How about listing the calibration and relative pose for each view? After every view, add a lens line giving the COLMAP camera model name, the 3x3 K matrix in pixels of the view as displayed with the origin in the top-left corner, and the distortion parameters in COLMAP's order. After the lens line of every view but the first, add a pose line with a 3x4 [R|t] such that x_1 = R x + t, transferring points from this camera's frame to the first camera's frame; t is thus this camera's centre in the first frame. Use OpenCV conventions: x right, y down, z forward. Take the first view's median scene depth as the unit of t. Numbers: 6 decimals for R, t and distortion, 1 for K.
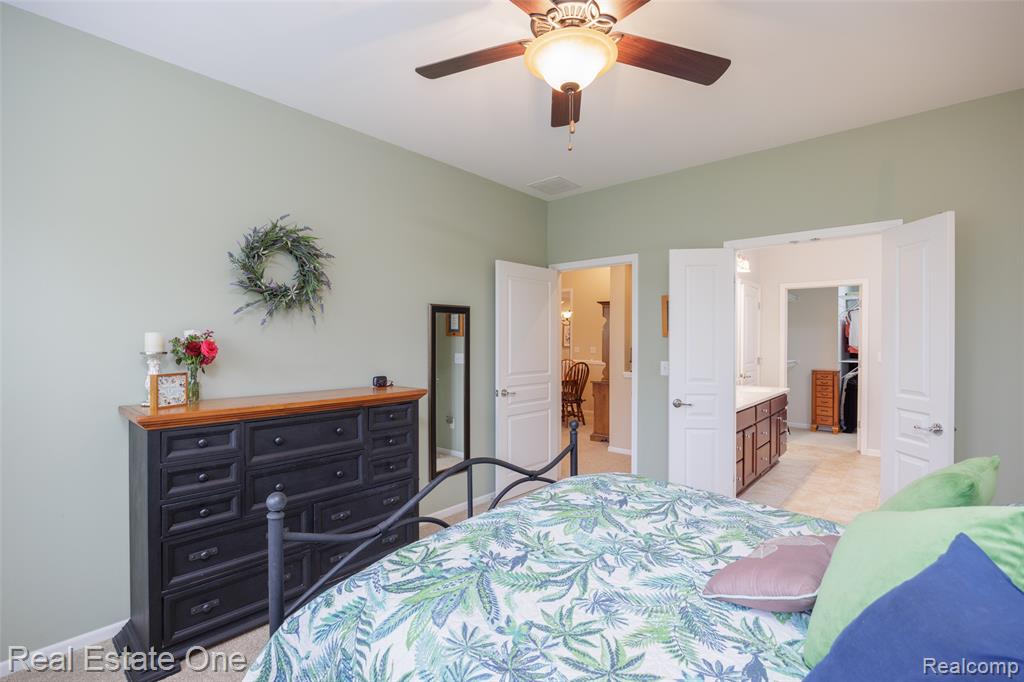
lens RADIAL K [[481.8, 0, 504.3], [0, 481.8, 345.6], [0, 0, 1]] dist [-0.015672, 0.002281]
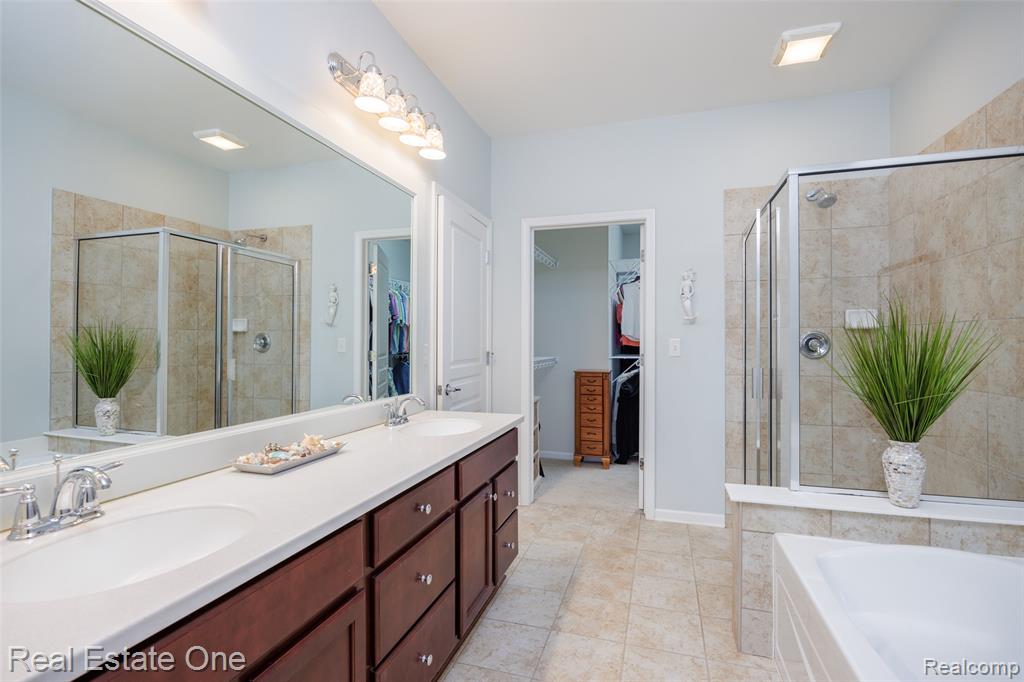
lens RADIAL K [[481.8, 0, 515.7], [0, 481.8, 342.1], [0, 0, 1]] dist [-0.015672, 0.002281]
pose [[0.910631, 0.000596, 0.413220, 0.302070], [0.003530, 0.999951, -0.009222, 0.017262], [-0.413206, 0.009857, 0.910584, 0.441923]]
